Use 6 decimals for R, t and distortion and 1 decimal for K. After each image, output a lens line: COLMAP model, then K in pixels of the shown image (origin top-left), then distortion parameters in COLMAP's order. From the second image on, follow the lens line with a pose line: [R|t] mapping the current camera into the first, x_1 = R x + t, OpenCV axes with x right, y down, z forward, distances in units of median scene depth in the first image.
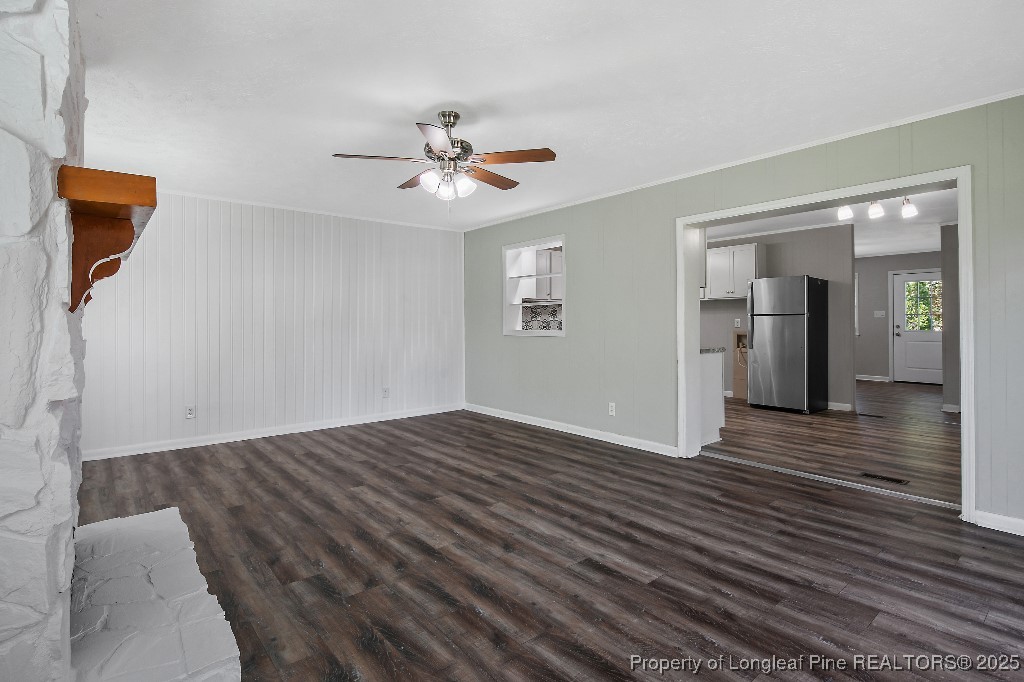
lens RADIAL K [[502.1, 0, 505.1], [0, 502.1, 317.3], [0, 0, 1]] dist [0.003263, -0.003678]
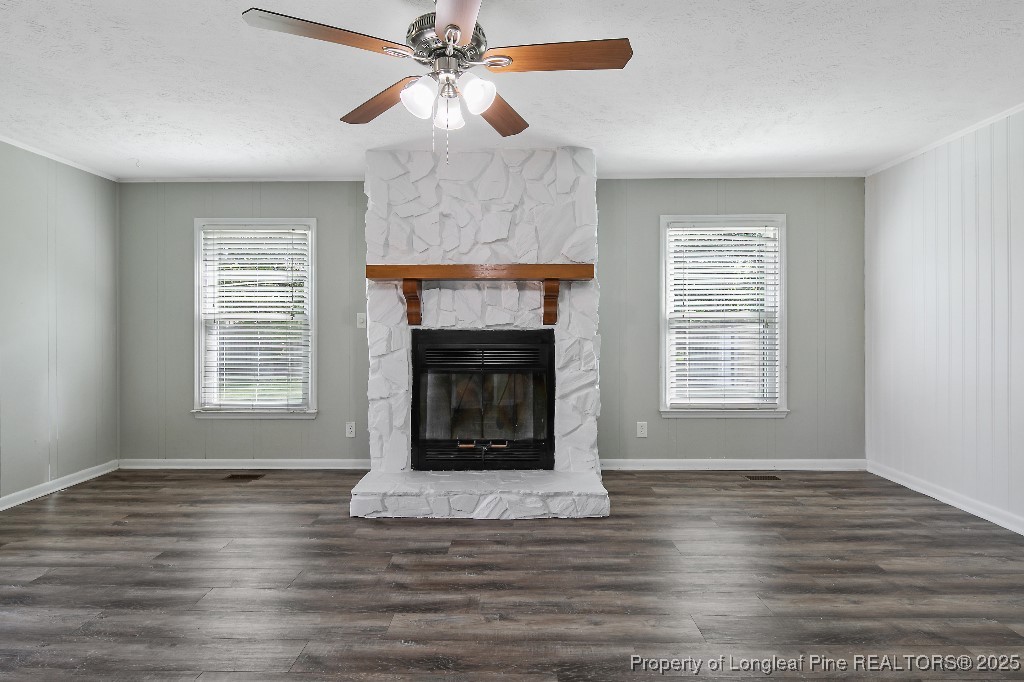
lens RADIAL K [[502.1, 0, 507.2], [0, 502.1, 326.7], [0, 0, 1]] dist [0.003263, -0.003678]
pose [[-0.651622, 0.003974, -0.758533, 0.262968], [0.012820, 0.999901, -0.005774, 0.012246], [0.758435, -0.013487, -0.651609, 1.254264]]
